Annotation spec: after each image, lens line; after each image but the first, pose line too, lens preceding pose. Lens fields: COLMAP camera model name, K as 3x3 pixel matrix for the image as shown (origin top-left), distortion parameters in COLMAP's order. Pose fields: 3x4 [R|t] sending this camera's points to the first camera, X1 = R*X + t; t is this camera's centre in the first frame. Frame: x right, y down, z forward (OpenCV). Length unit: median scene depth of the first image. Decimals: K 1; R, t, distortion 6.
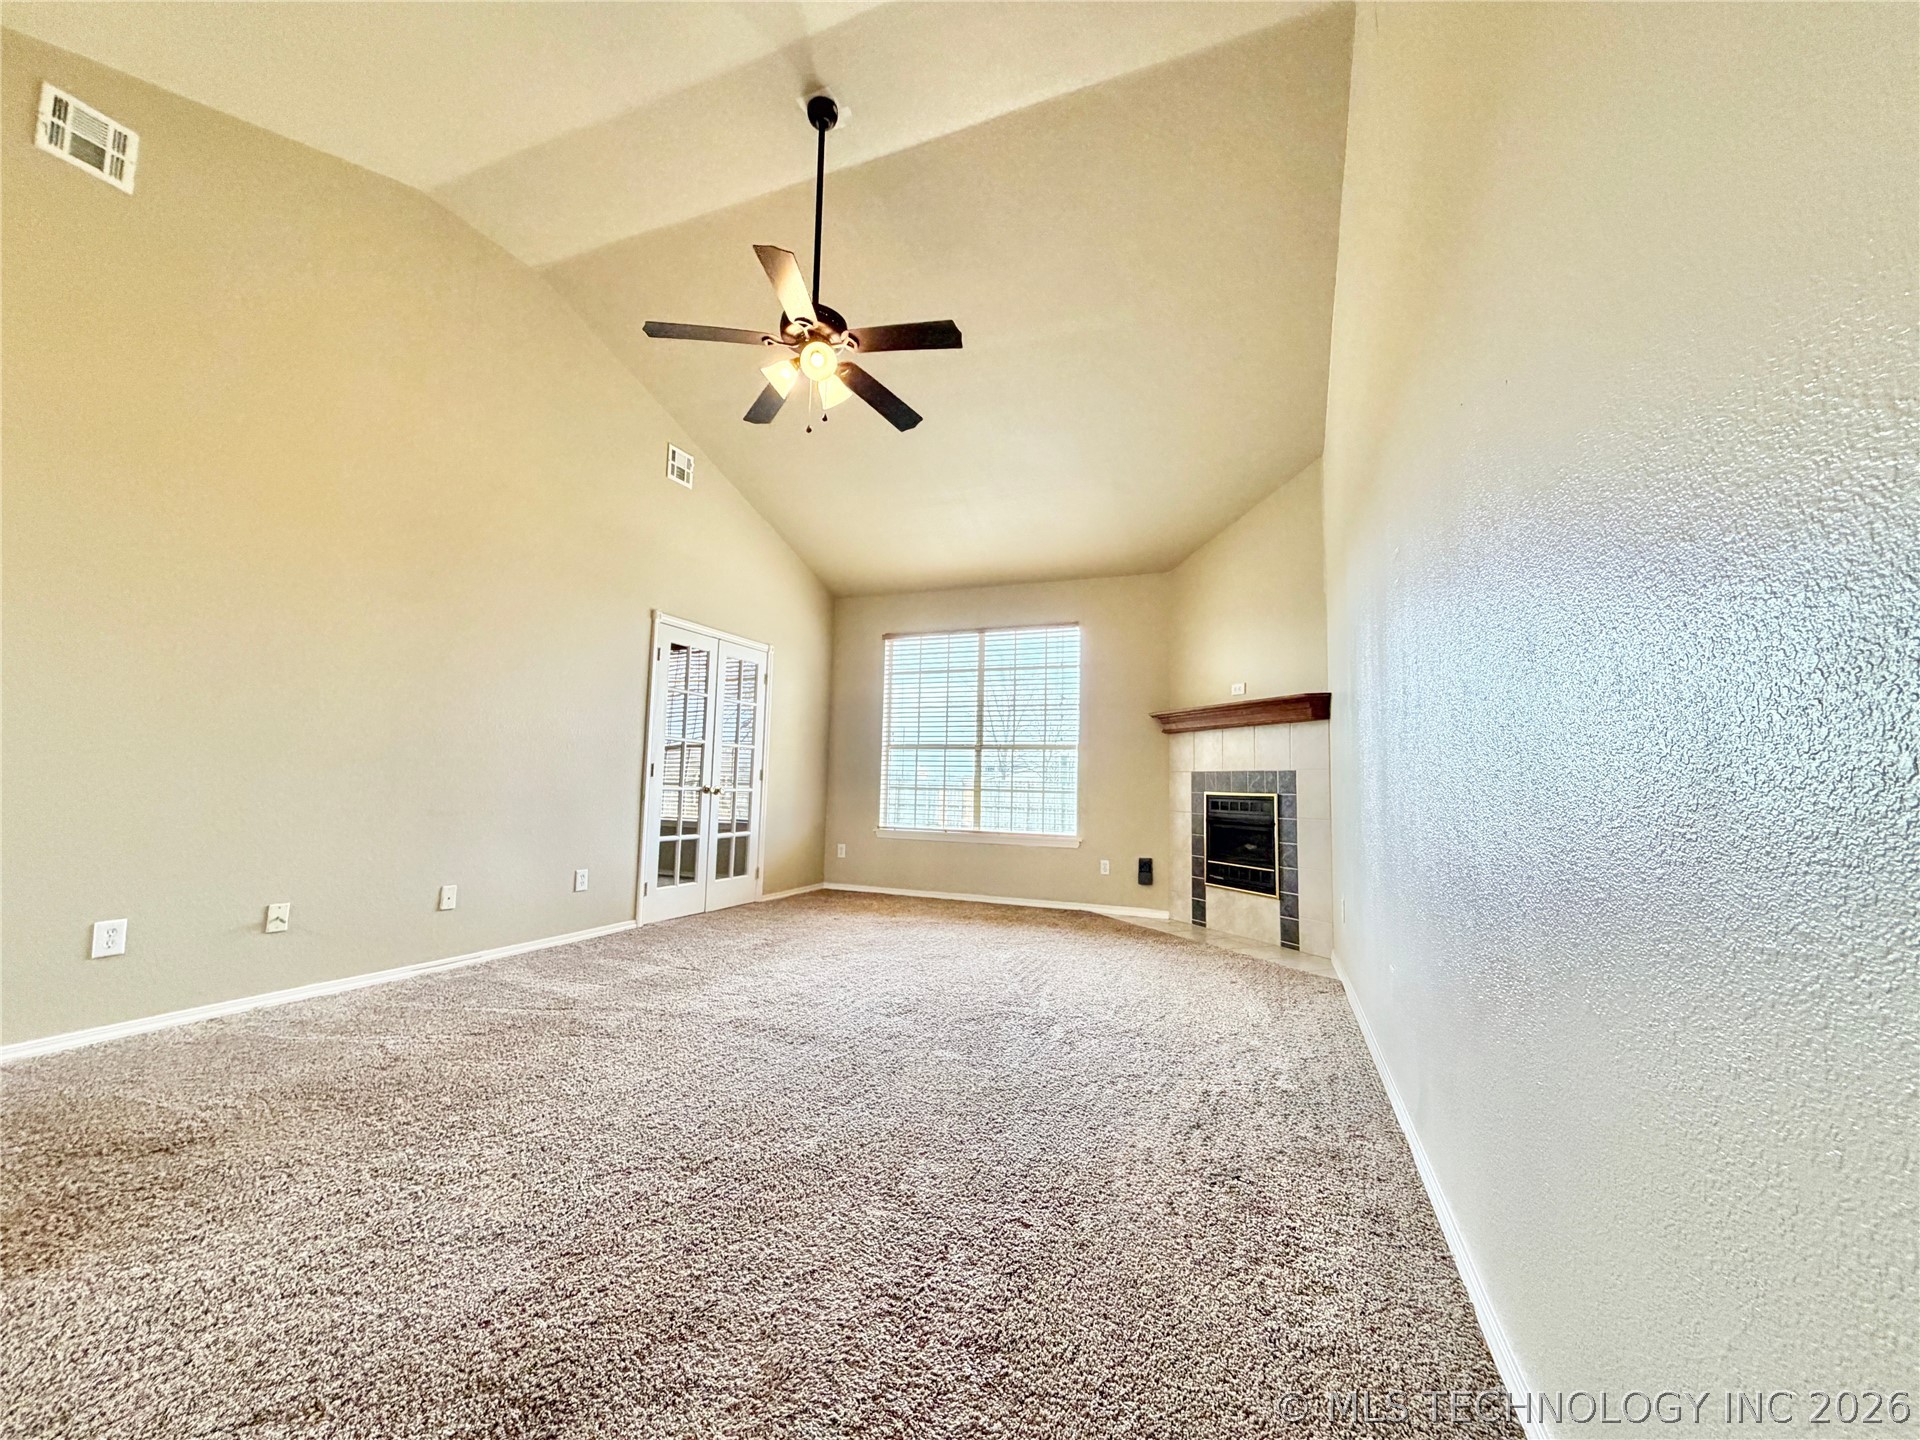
lens RADIAL K [[761.3, 0, 953.7], [0, 761.3, 720.6], [0, 0, 1]] dist [0.000782, -0.000004]
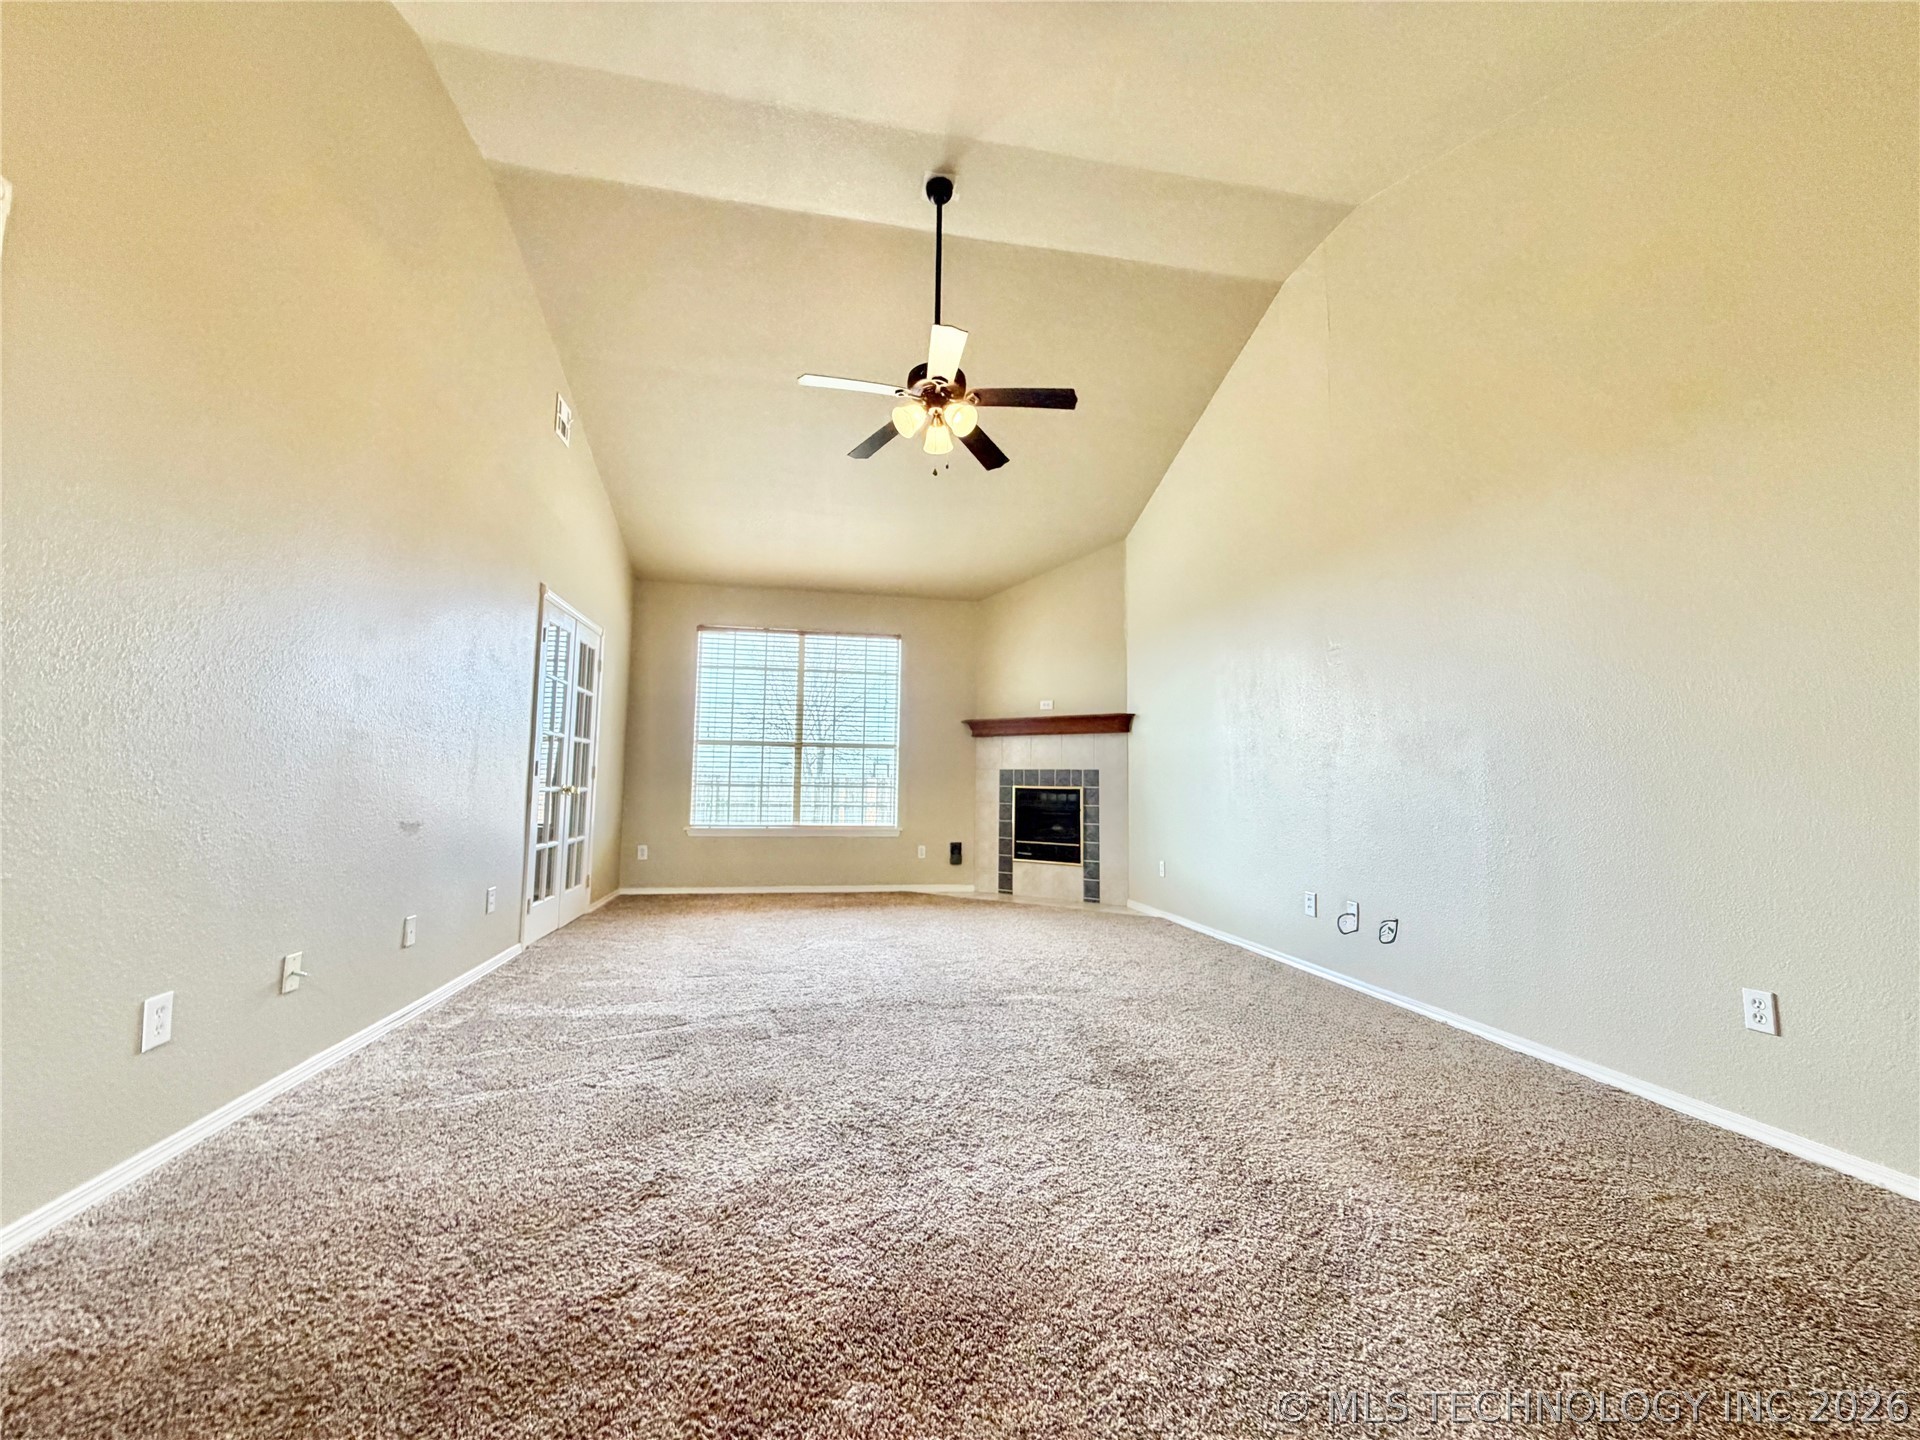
lens RADIAL K [[761.3, 0, 956.6], [0, 761.3, 721.9], [0, 0, 1]] dist [0.000782, -0.000004]
pose [[0.836263, 0.033876, 0.547281, -0.425814], [-0.041441, 0.999140, 0.001478, -0.008151], [-0.546760, -0.023916, 0.836948, 0.014236]]
